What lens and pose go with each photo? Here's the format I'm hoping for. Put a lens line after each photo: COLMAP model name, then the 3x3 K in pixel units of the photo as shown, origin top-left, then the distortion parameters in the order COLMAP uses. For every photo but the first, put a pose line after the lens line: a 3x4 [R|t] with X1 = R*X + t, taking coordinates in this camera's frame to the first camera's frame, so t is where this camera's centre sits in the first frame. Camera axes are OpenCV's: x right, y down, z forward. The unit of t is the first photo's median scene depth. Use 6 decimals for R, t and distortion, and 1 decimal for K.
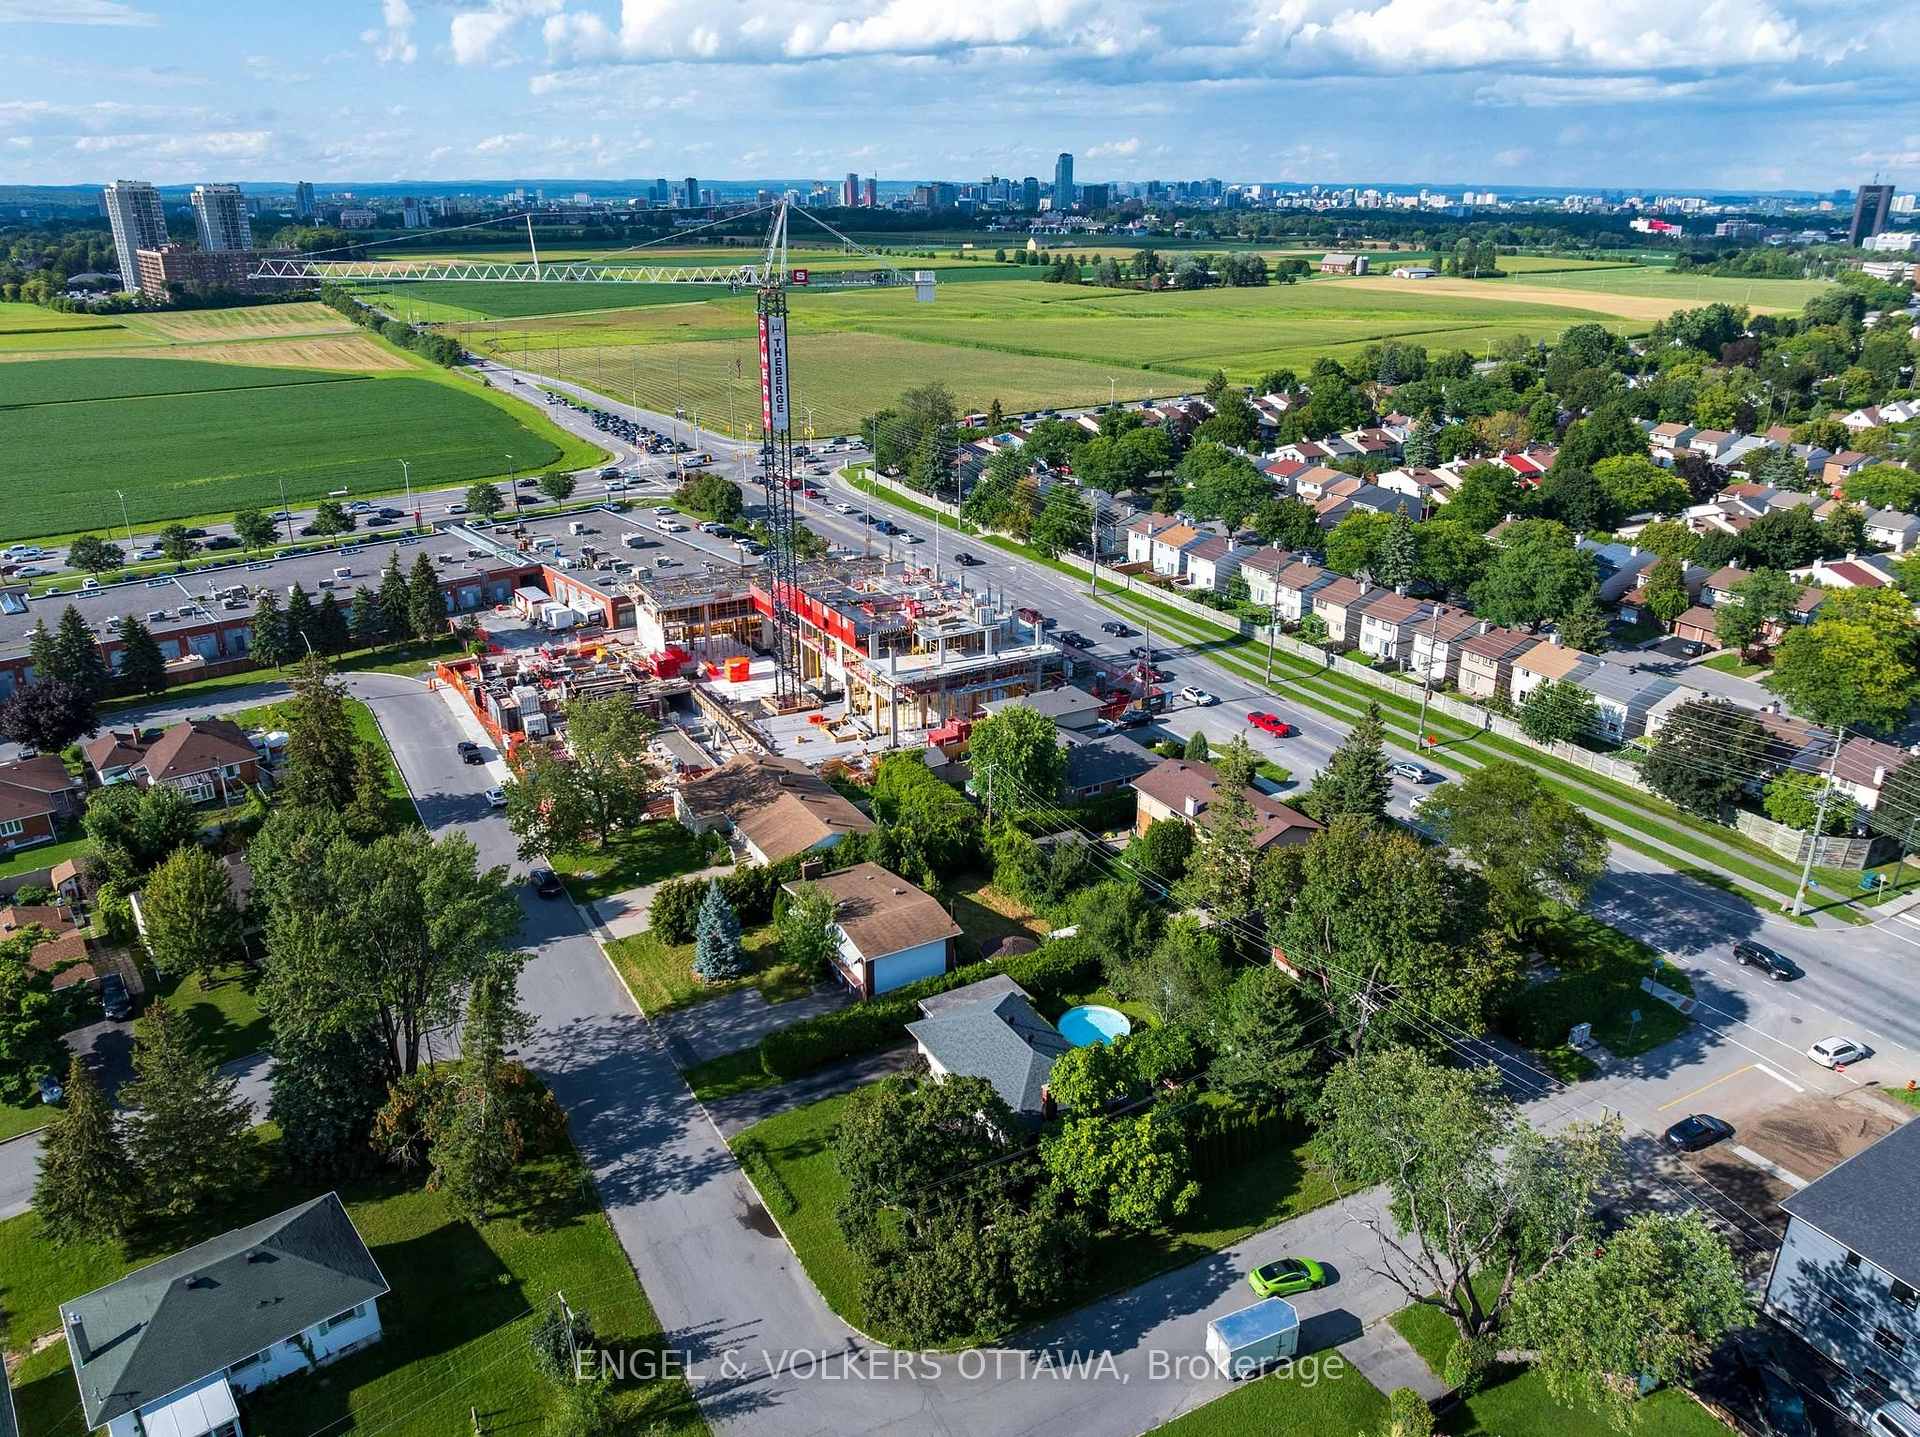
lens RADIAL K [[1350.9, 0, 956.9], [0, 1350.9, 708.0], [0, 0, 1]] dist [-0.049772, 0.025887]
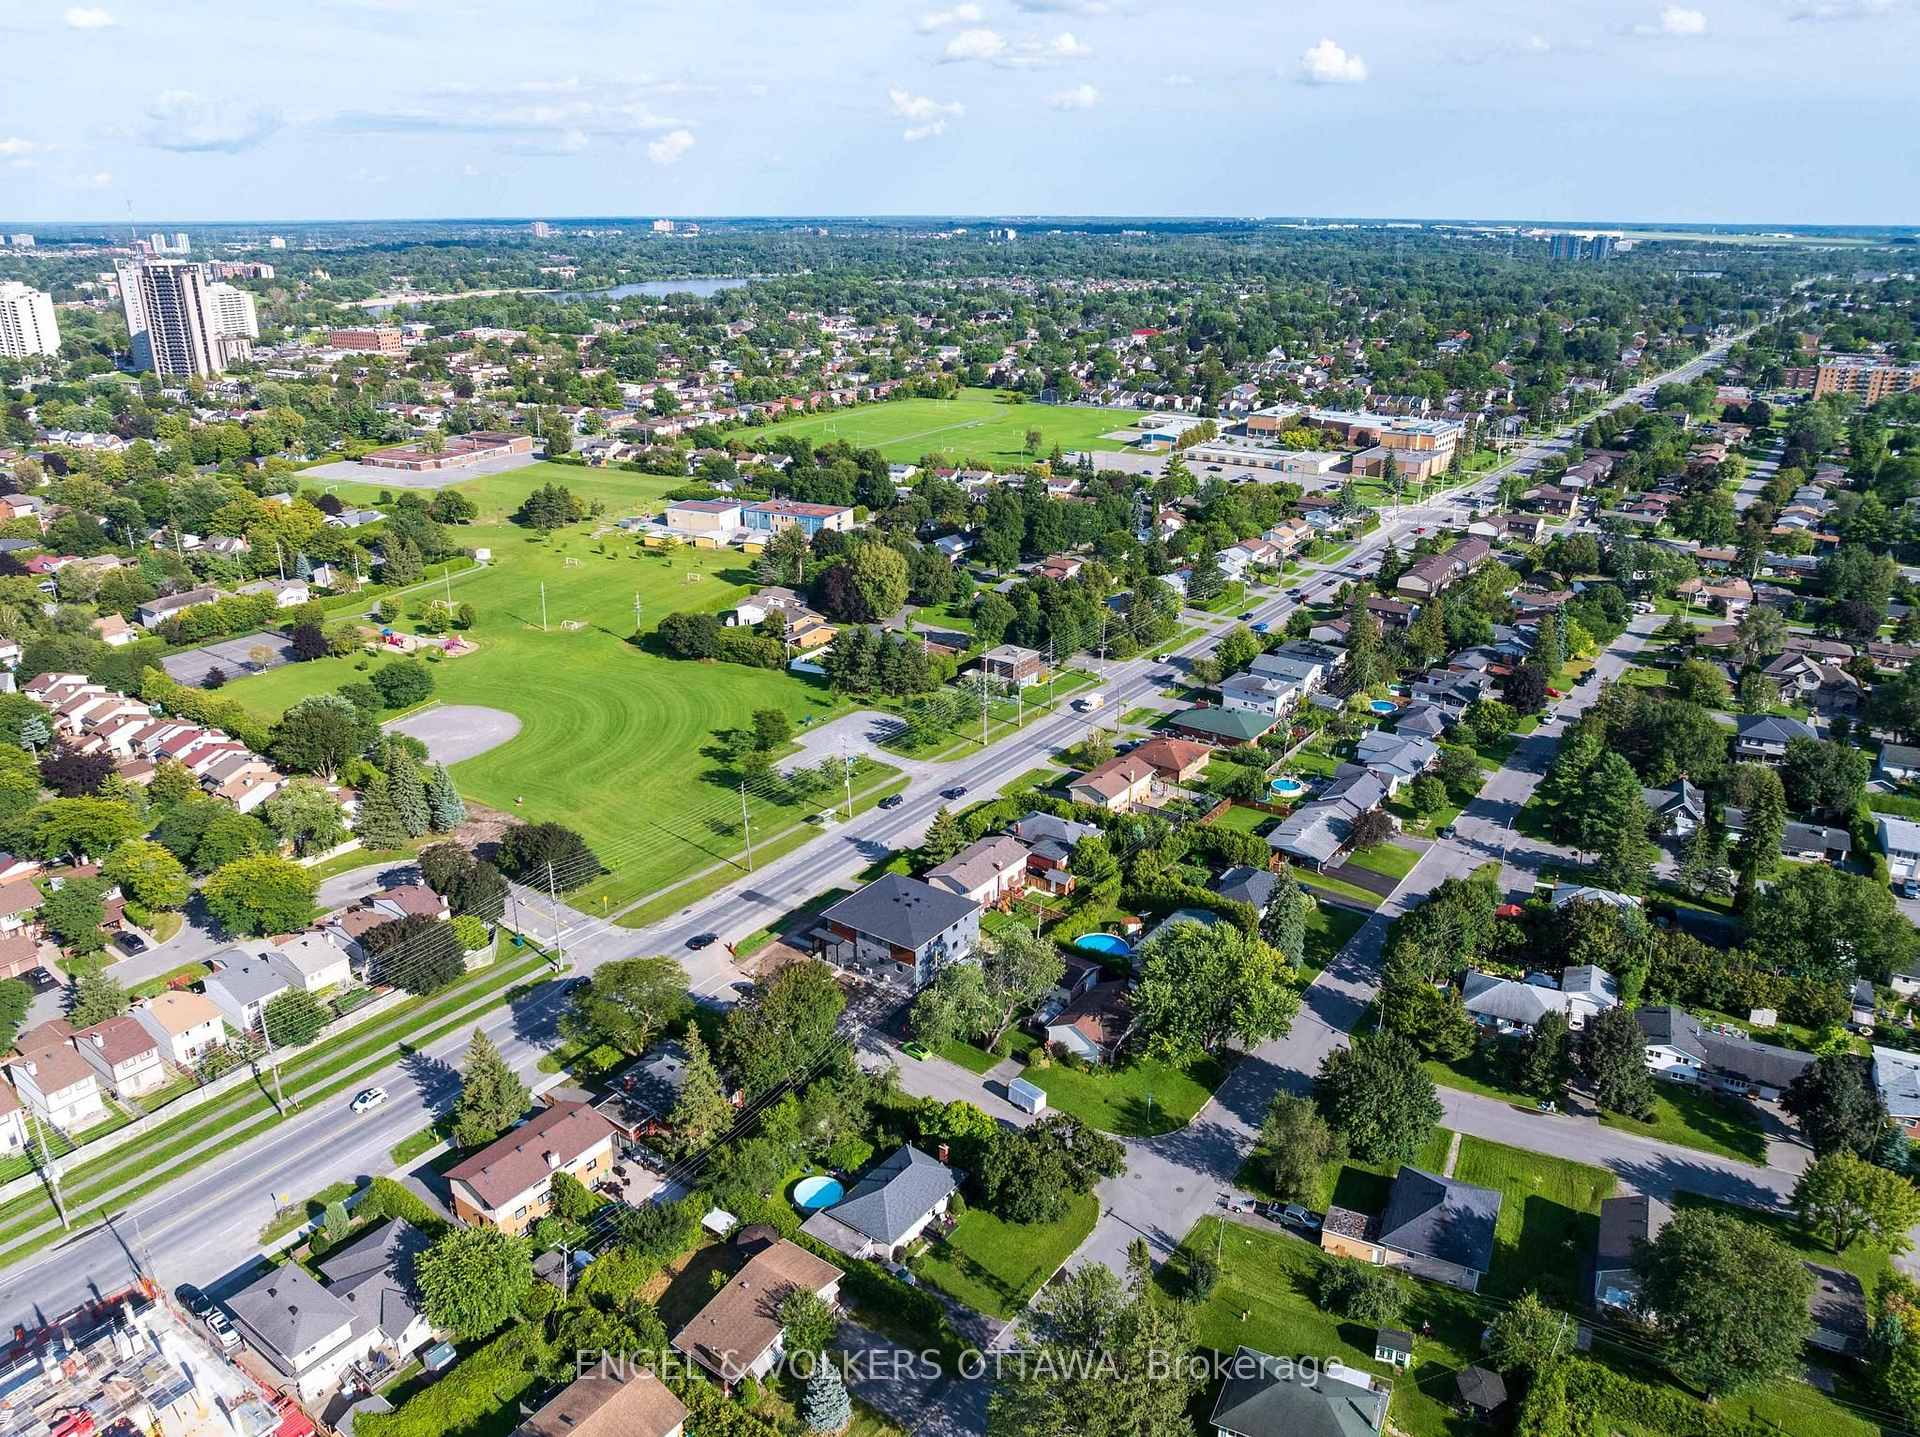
lens RADIAL K [[1350.9, 0, 960.7], [0, 1350.9, 716.0], [0, 0, 1]] dist [-0.049772, 0.025887]
pose [[-0.412754, -0.322103, 0.851988, -0.645884], [0.327633, 0.820273, 0.468838, -0.515509], [-0.849877, 0.472654, -0.233039, 0.565678]]
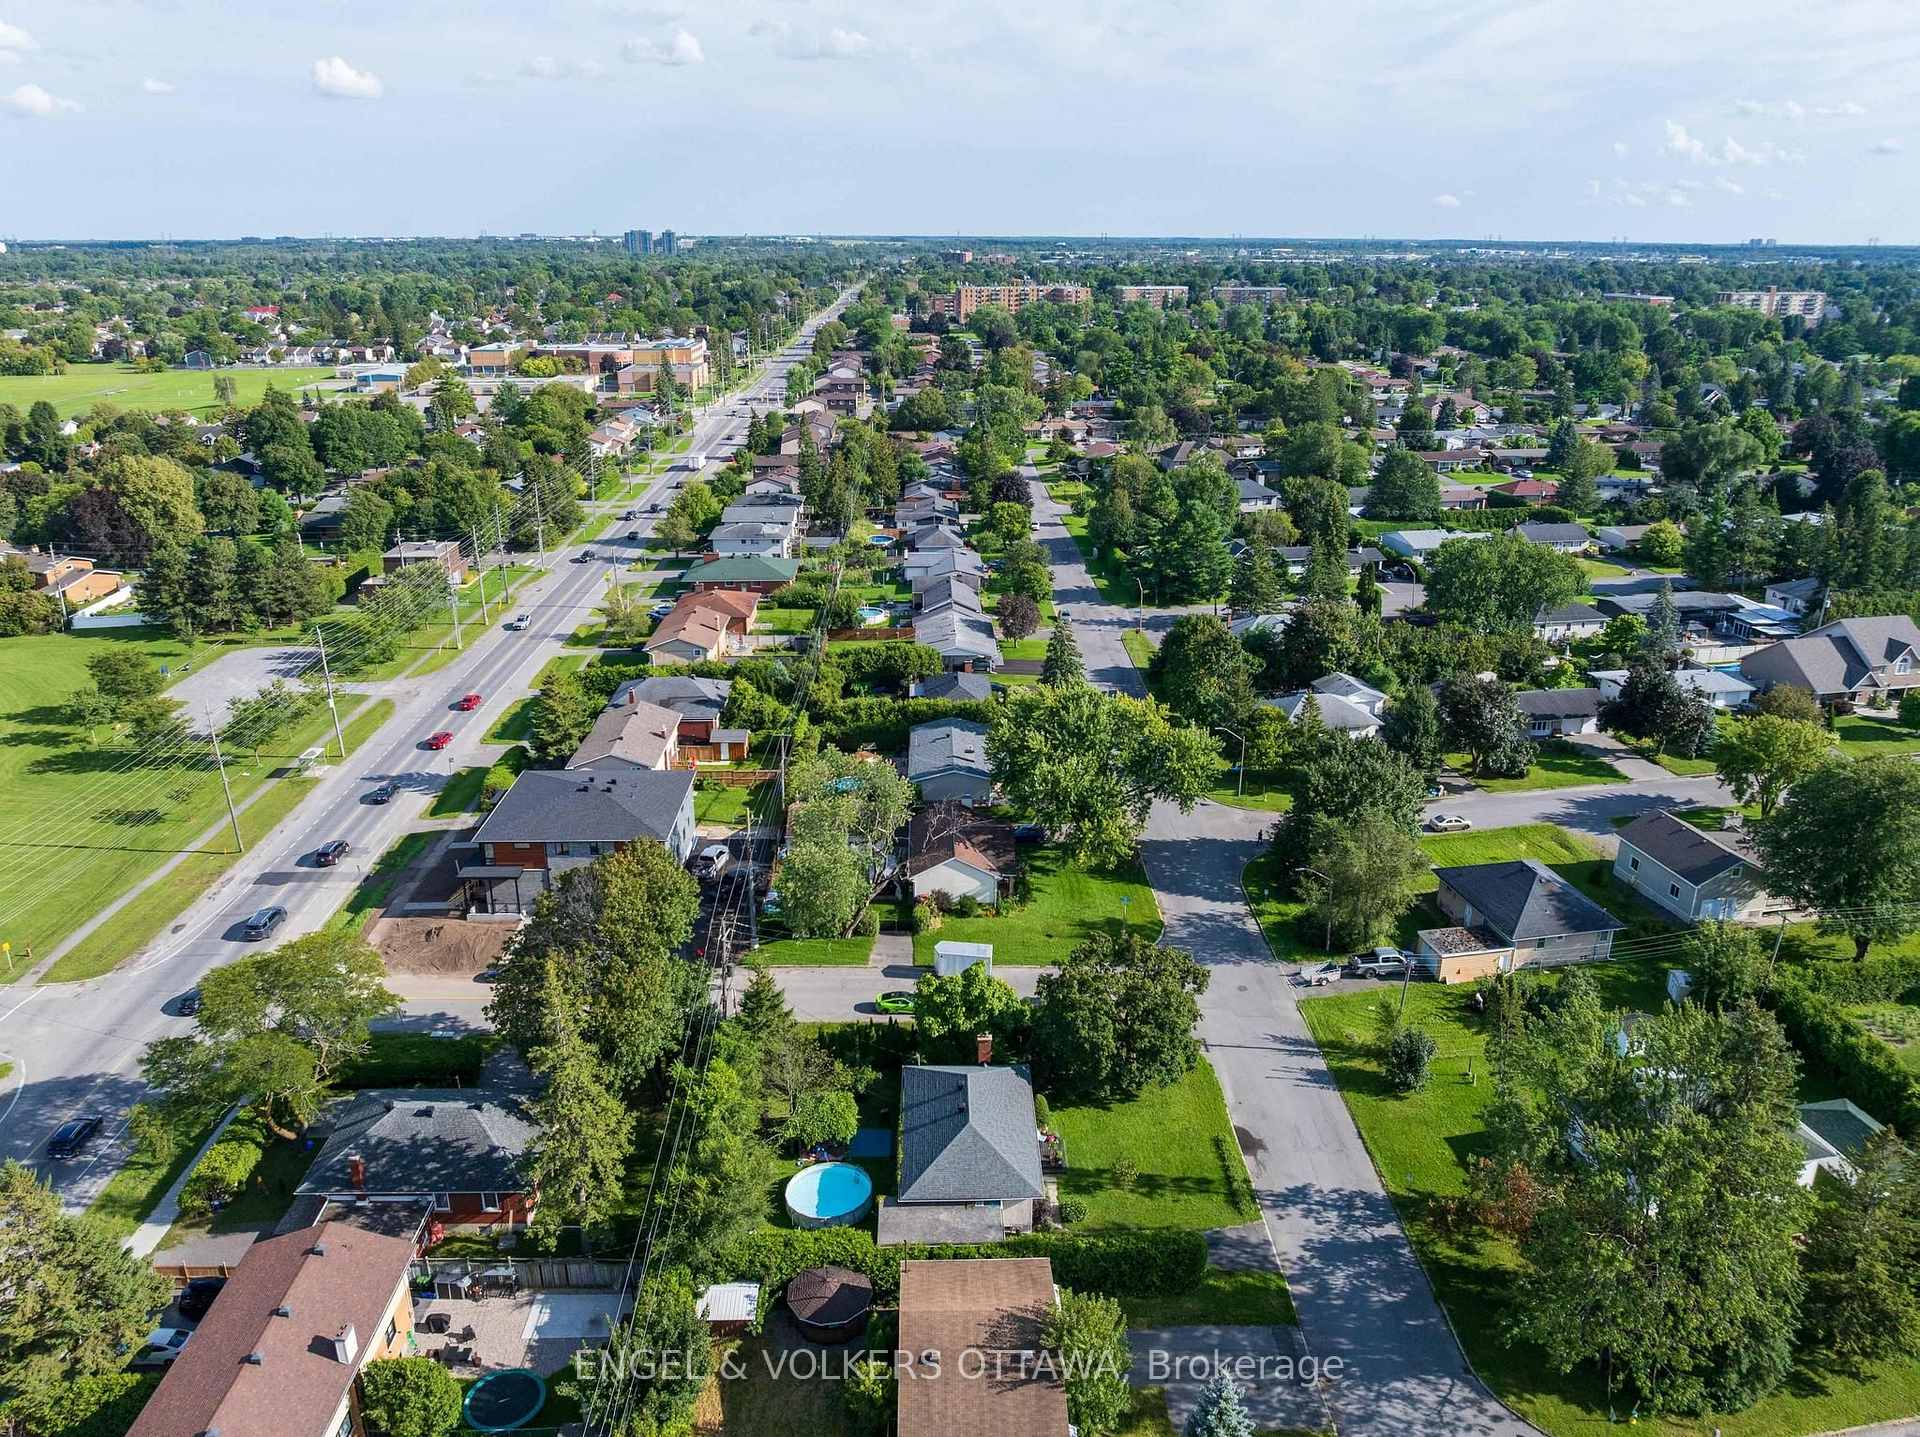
lens RADIAL K [[1350.9, 0, 961.1], [0, 1350.9, 717.7], [0, 0, 1]] dist [-0.049772, 0.025887]
pose [[-0.880273, -0.162537, 0.445760, -0.184863], [0.169272, 0.770089, 0.615069, -0.308150], [-0.443246, 0.616883, -0.650375, 0.788567]]
